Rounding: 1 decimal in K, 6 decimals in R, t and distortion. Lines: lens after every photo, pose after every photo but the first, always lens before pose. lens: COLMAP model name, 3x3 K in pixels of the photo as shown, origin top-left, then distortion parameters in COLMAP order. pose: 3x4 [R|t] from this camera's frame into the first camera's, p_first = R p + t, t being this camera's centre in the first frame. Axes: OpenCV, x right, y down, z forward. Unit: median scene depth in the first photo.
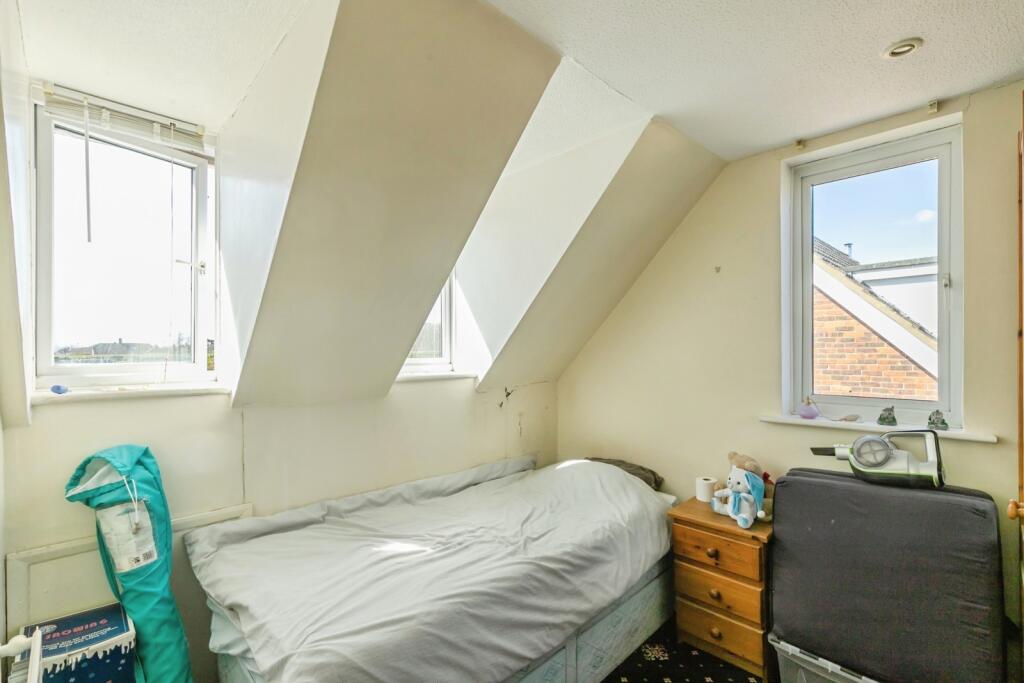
lens RADIAL K [[466.8, 0, 511.3], [0, 466.8, 347.1], [0, 0, 1]] dist [0.001418, -0.000073]
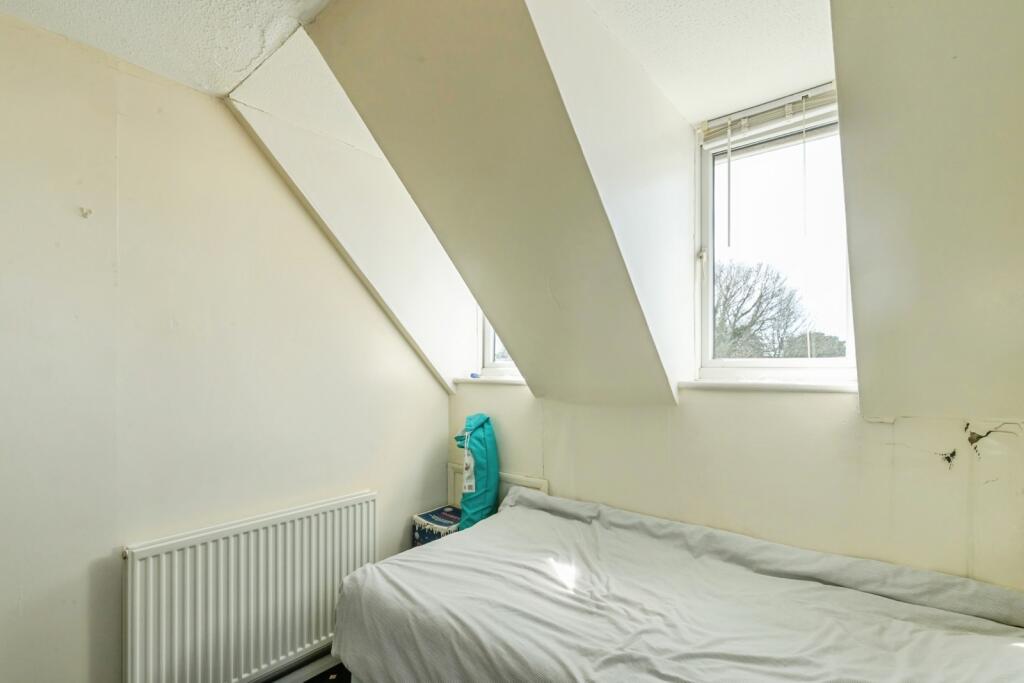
lens RADIAL K [[466.8, 0, 511.3], [0, 466.8, 347.1], [0, 0, 1]] dist [0.001418, -0.000073]
pose [[0.129859, -0.031543, -0.991031, 0.637196], [0.009630, 0.999487, -0.030550, 0.035903], [0.991486, -0.005576, 0.130096, 0.803415]]
